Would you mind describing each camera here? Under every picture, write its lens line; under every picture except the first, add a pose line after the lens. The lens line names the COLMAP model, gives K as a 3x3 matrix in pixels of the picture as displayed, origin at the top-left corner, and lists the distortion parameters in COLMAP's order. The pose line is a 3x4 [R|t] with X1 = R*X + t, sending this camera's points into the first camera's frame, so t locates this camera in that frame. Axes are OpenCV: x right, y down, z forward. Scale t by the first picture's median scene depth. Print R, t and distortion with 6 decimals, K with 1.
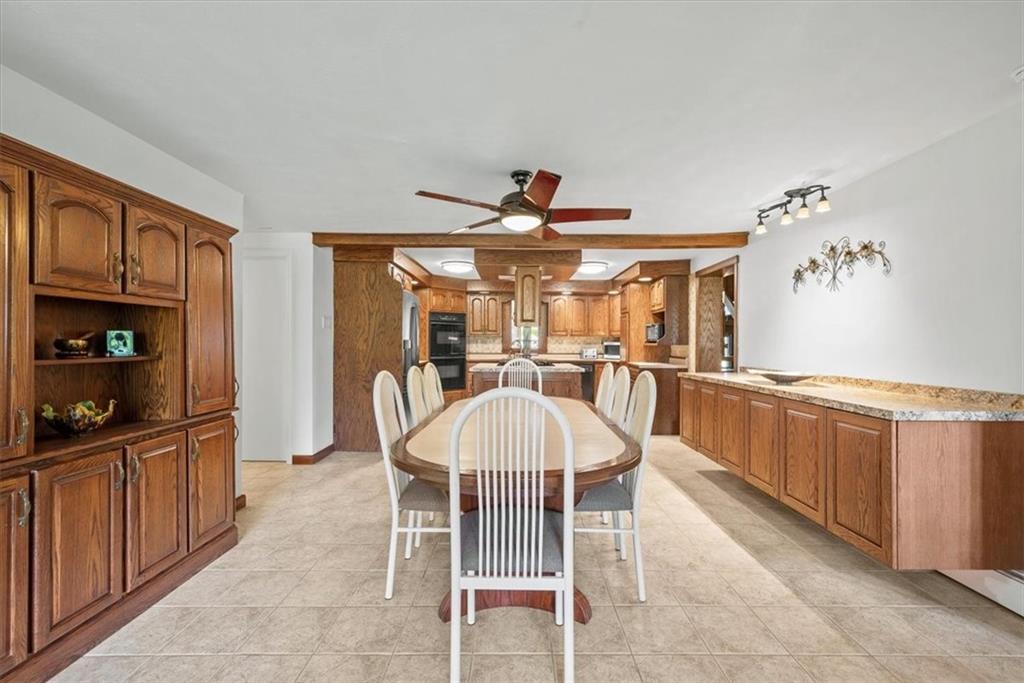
lens RADIAL K [[440.2, 0, 514.6], [0, 440.2, 343.9], [0, 0, 1]] dist [0.012748, -0.000421]
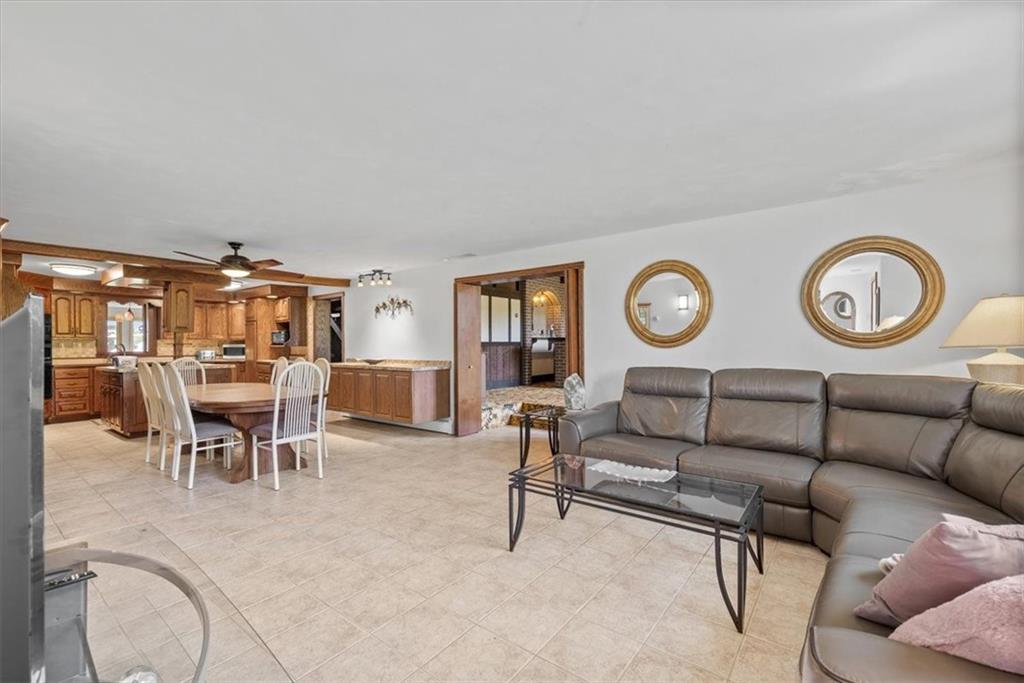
lens RADIAL K [[440.2, 0, 514.6], [0, 440.2, 343.9], [0, 0, 1]] dist [0.012748, -0.000421]
pose [[0.619874, -0.007227, 0.784668, -0.321533], [0.010050, 0.999949, 0.001271, 0.000208], [-0.784637, 0.007097, 0.619915, -0.426963]]
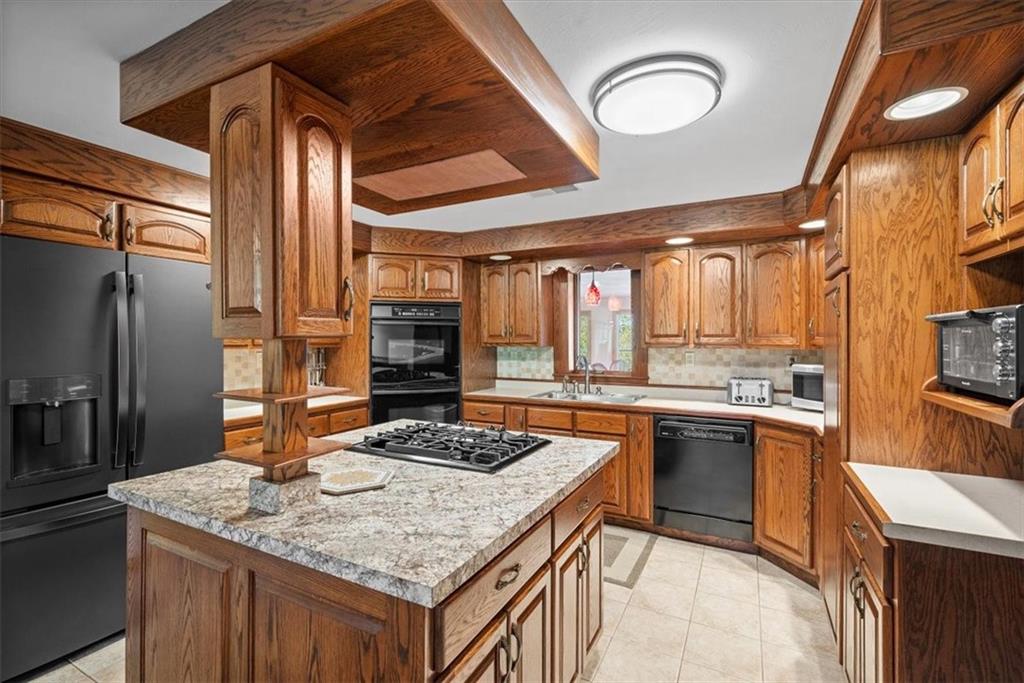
lens RADIAL K [[440.2, 0, 514.6], [0, 440.2, 343.9], [0, 0, 1]] dist [0.012748, -0.000421]
pose [[0.883504, 0.002505, -0.468417, 0.240972], [0.000128, 0.999984, 0.005590, -0.032863], [0.468423, -0.004999, 0.883490, 0.779389]]
